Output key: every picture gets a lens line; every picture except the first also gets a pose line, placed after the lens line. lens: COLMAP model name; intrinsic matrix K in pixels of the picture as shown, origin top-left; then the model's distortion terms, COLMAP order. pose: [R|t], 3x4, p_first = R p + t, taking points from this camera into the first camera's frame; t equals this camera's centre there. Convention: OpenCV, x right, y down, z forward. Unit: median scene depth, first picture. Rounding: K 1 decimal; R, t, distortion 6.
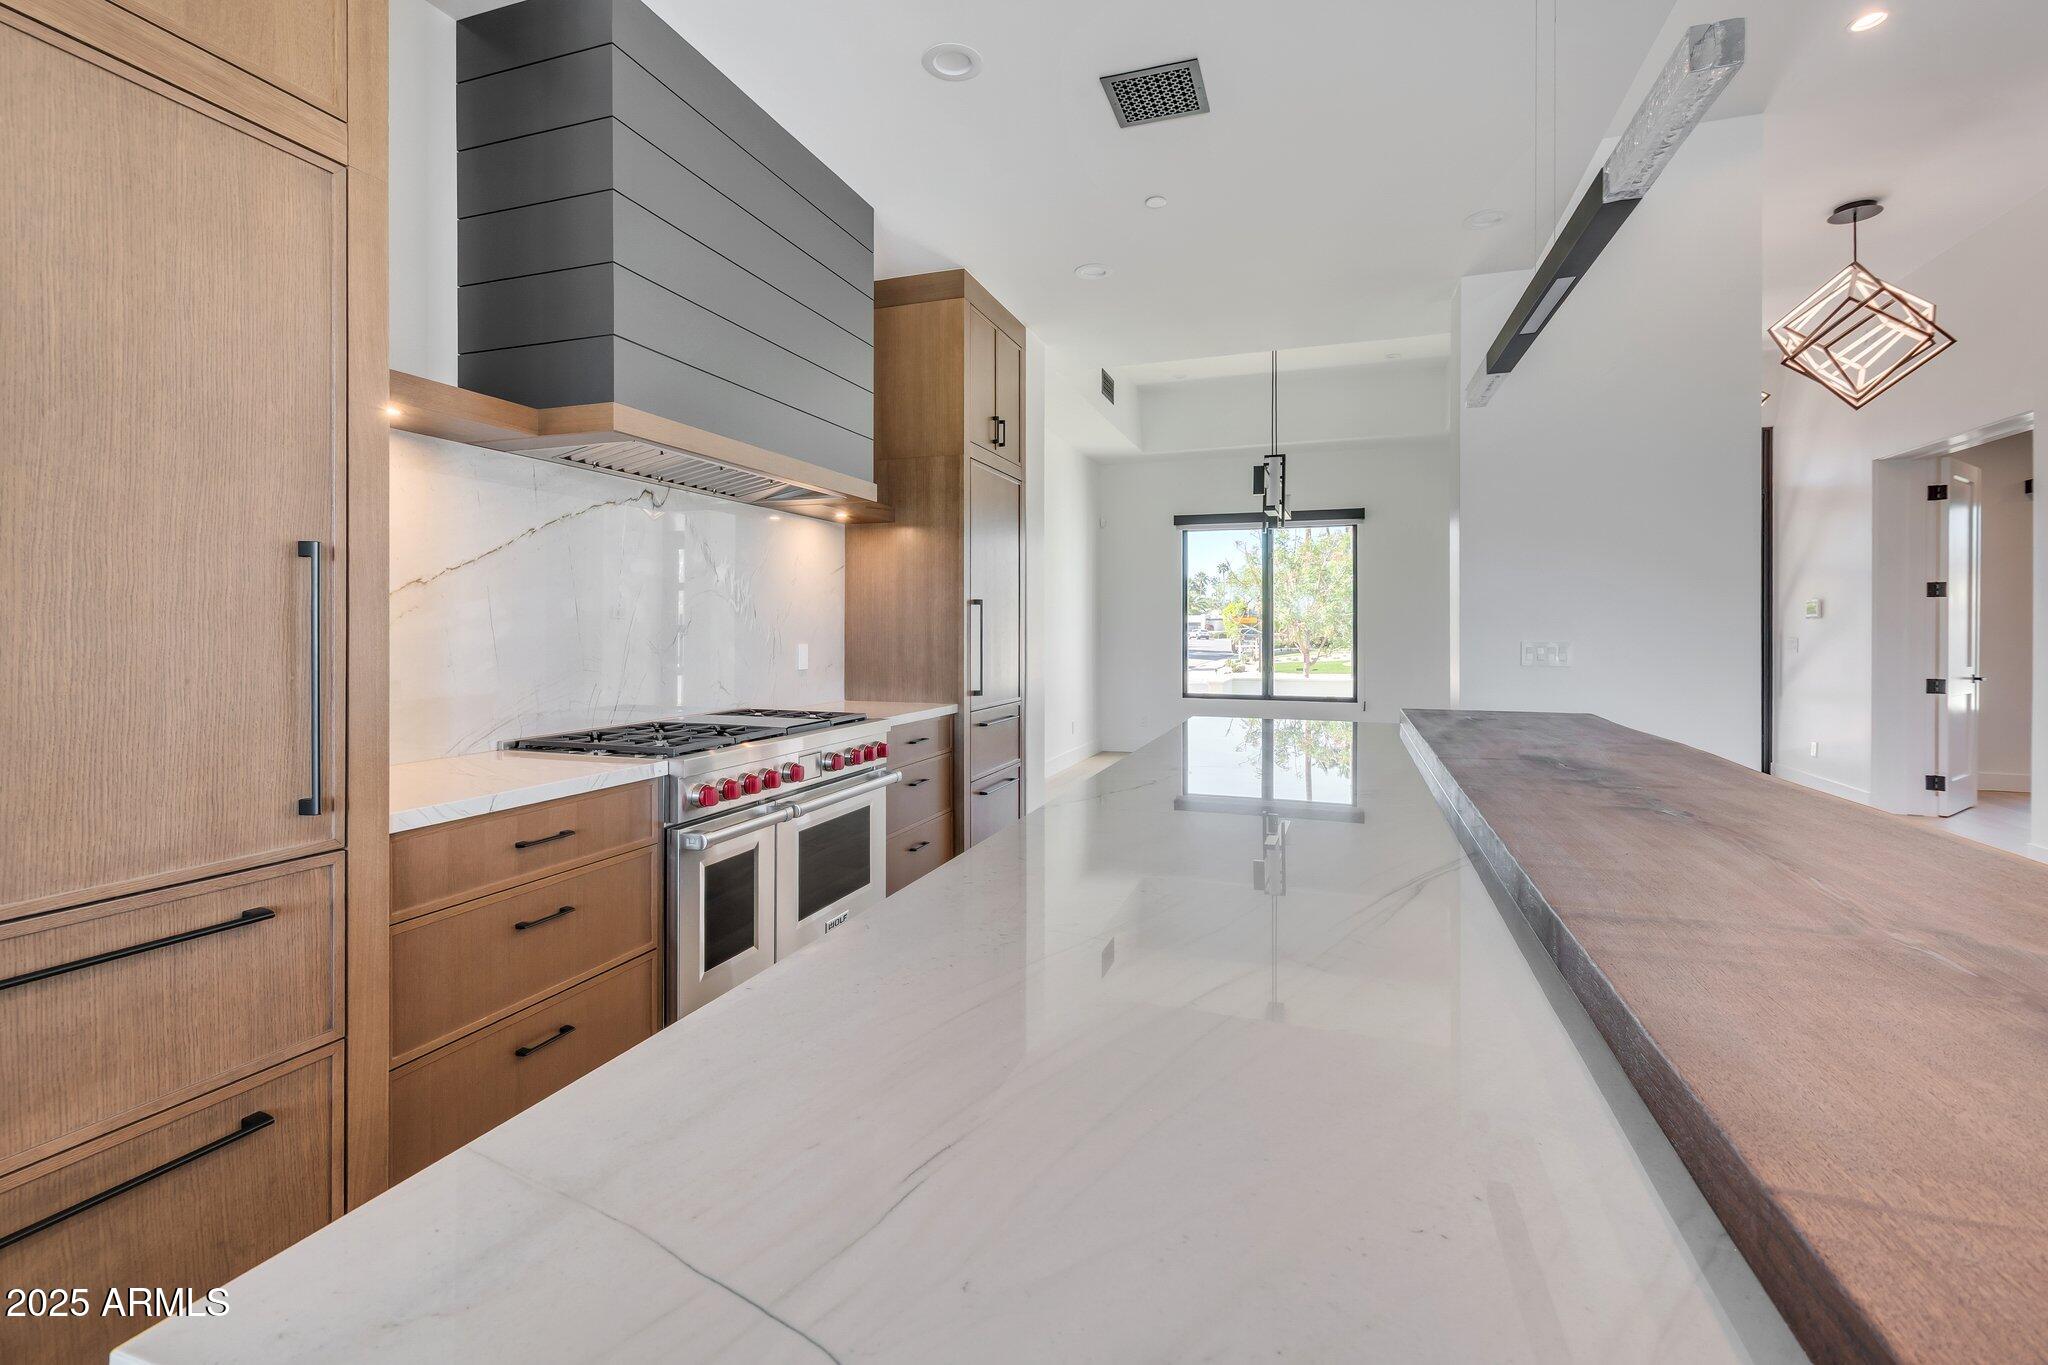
lens RADIAL K [[899.7, 0, 1025.7], [0, 899.7, 636.1], [0, 0, 1]] dist [0.005098, -0.003719]
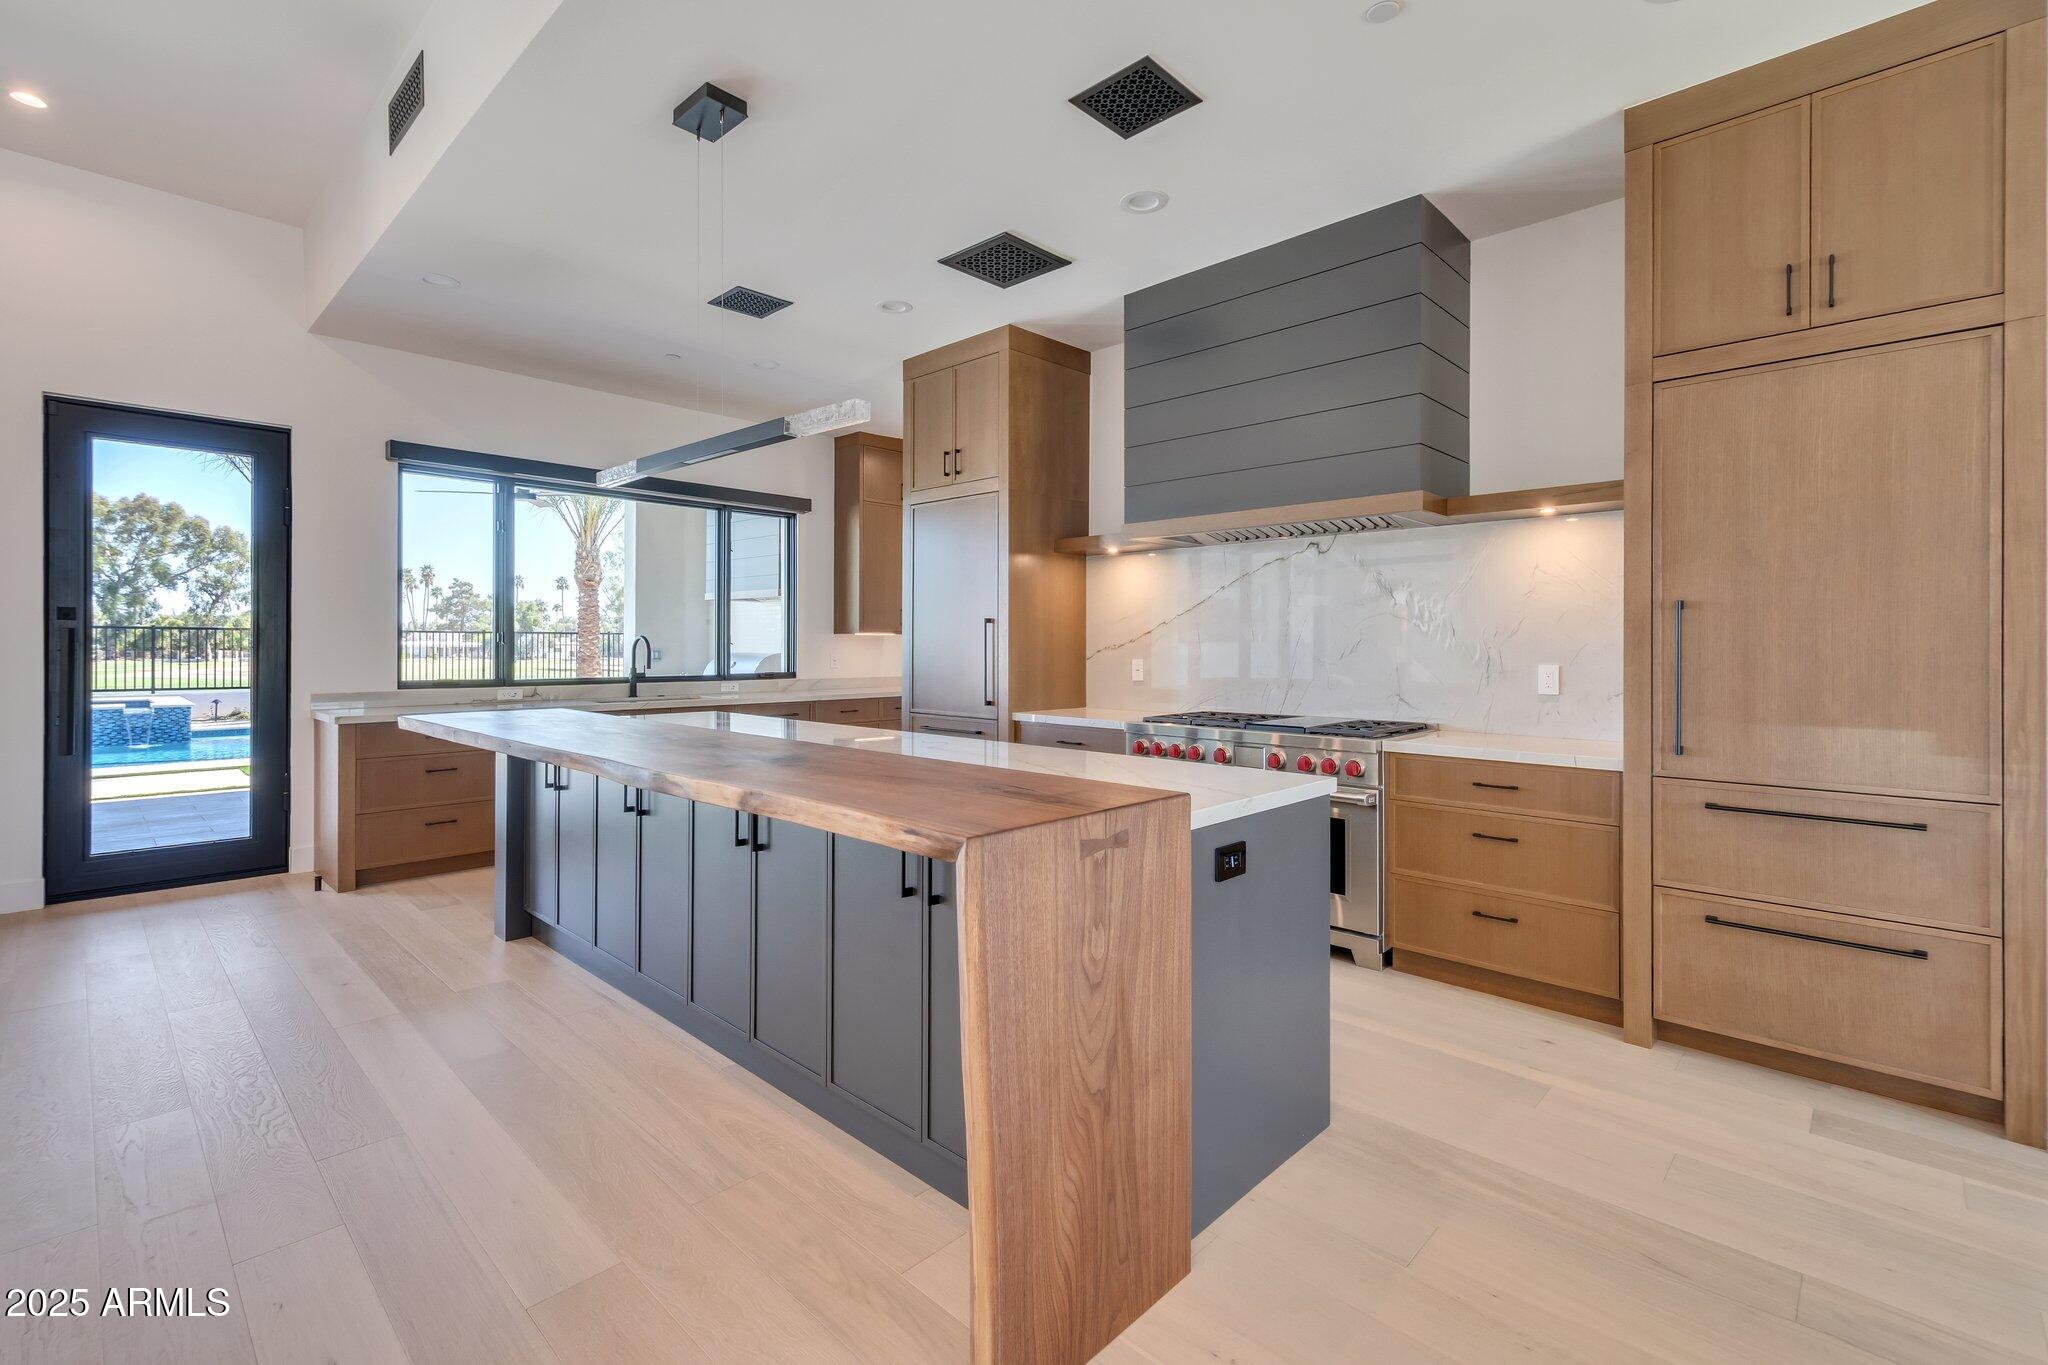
lens RADIAL K [[899.7, 0, 1013.8], [0, 899.7, 645.6], [0, 0, 1]] dist [0.005098, -0.003719]
pose [[-0.415194, -0.002740, -0.909729, 0.715997], [-0.008995, 0.999959, 0.001094, -0.005444], [0.909688, 0.008637, -0.415202, 0.849083]]
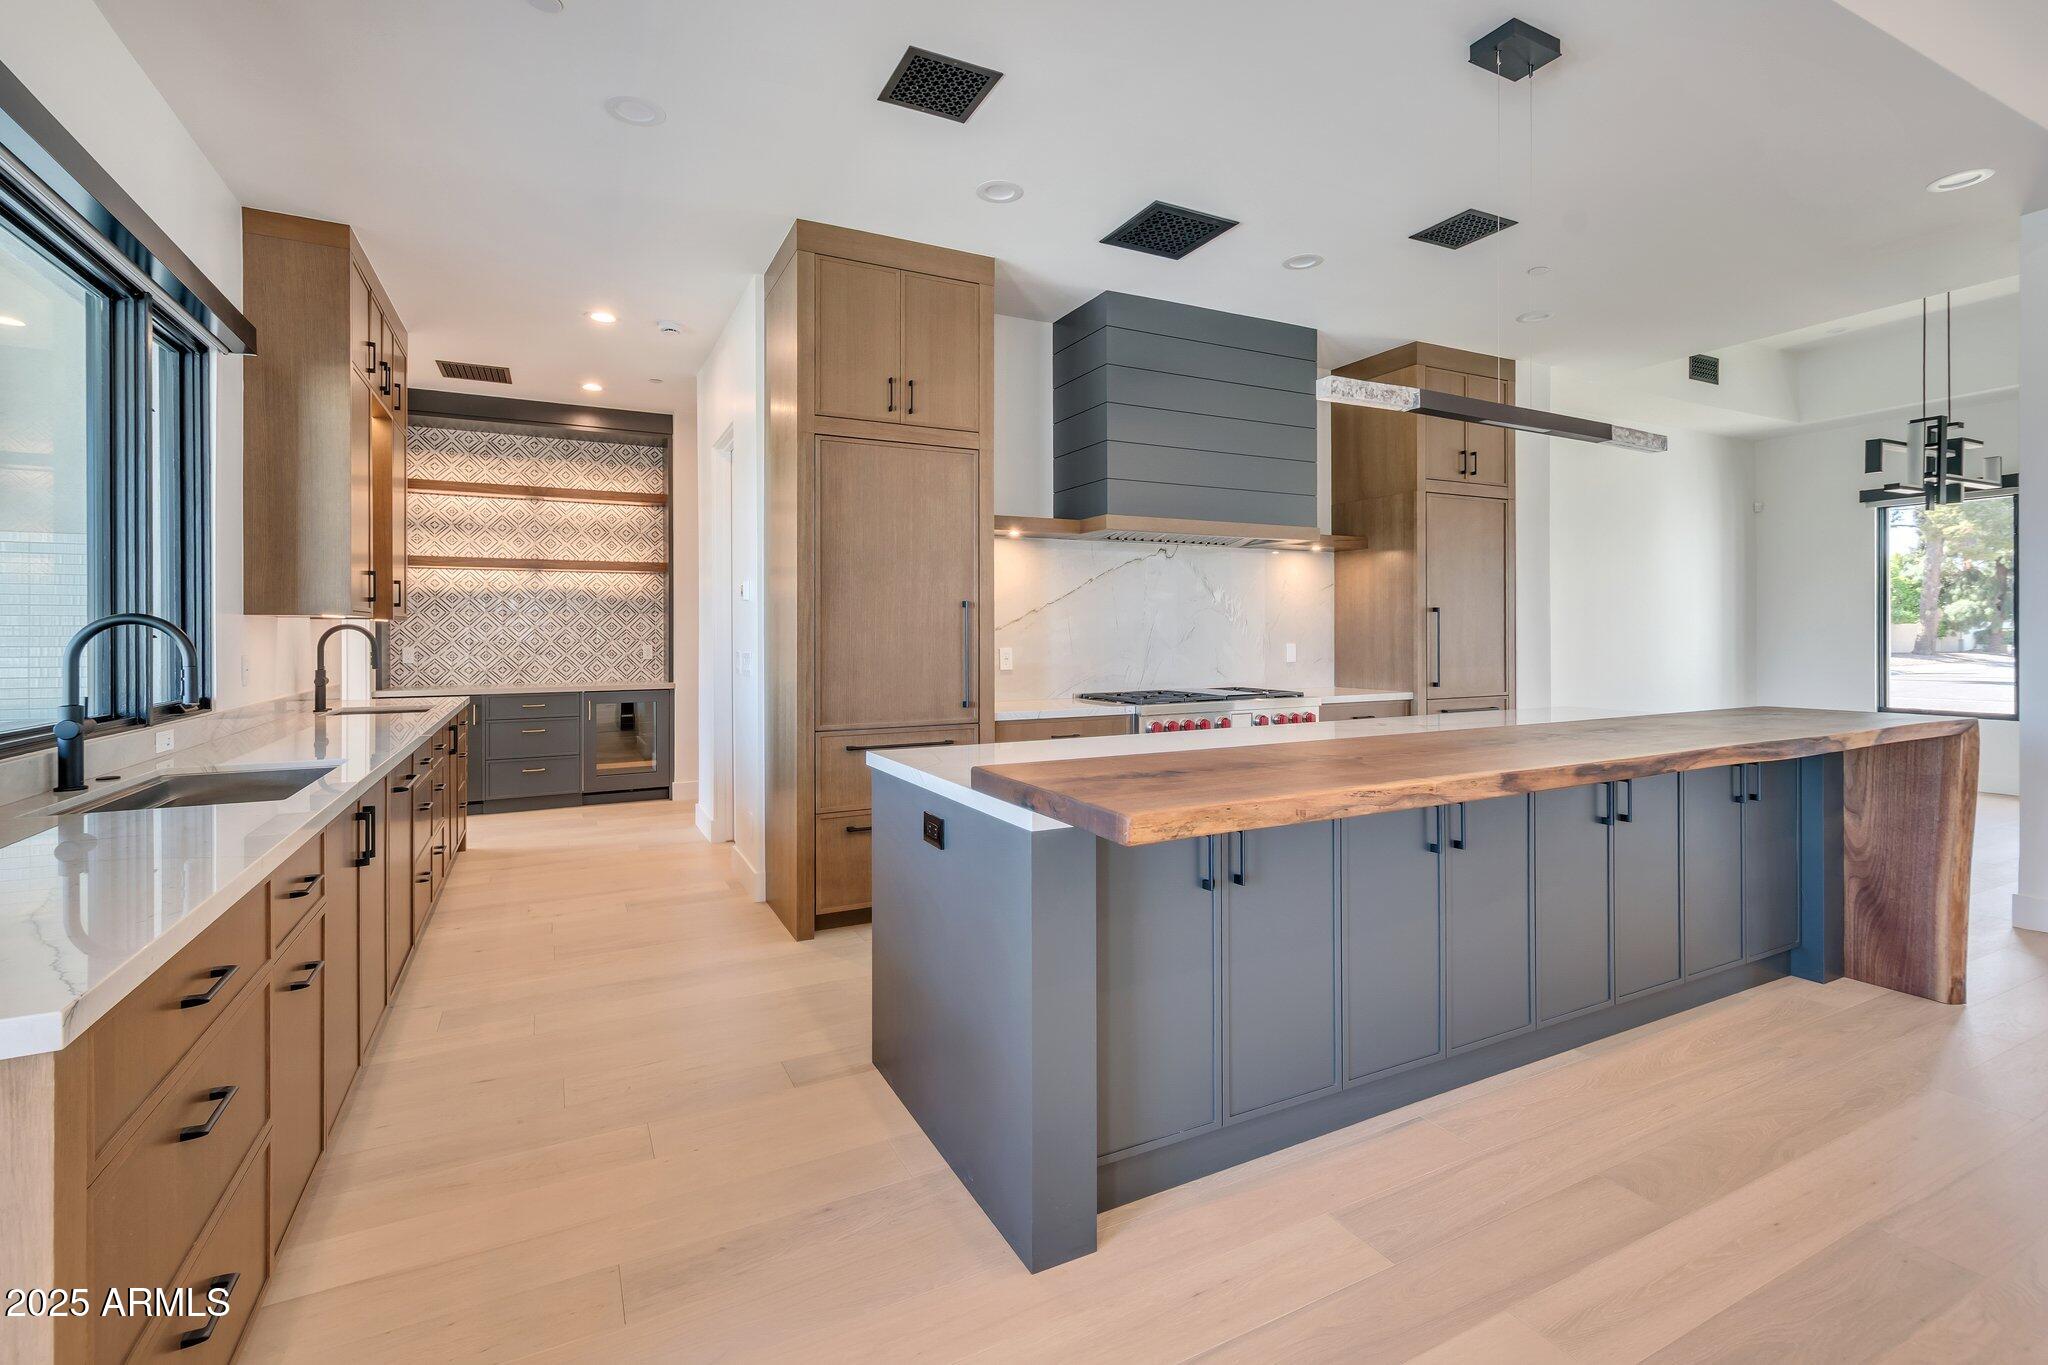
lens RADIAL K [[899.7, 0, 1020.6], [0, 899.7, 645.9], [0, 0, 1]] dist [0.005098, -0.003719]
pose [[0.716864, 0.004933, -0.697196, 0.397229], [0.001106, 0.999966, 0.008212, 0.000739], [0.697212, -0.006658, 0.716834, -0.262716]]
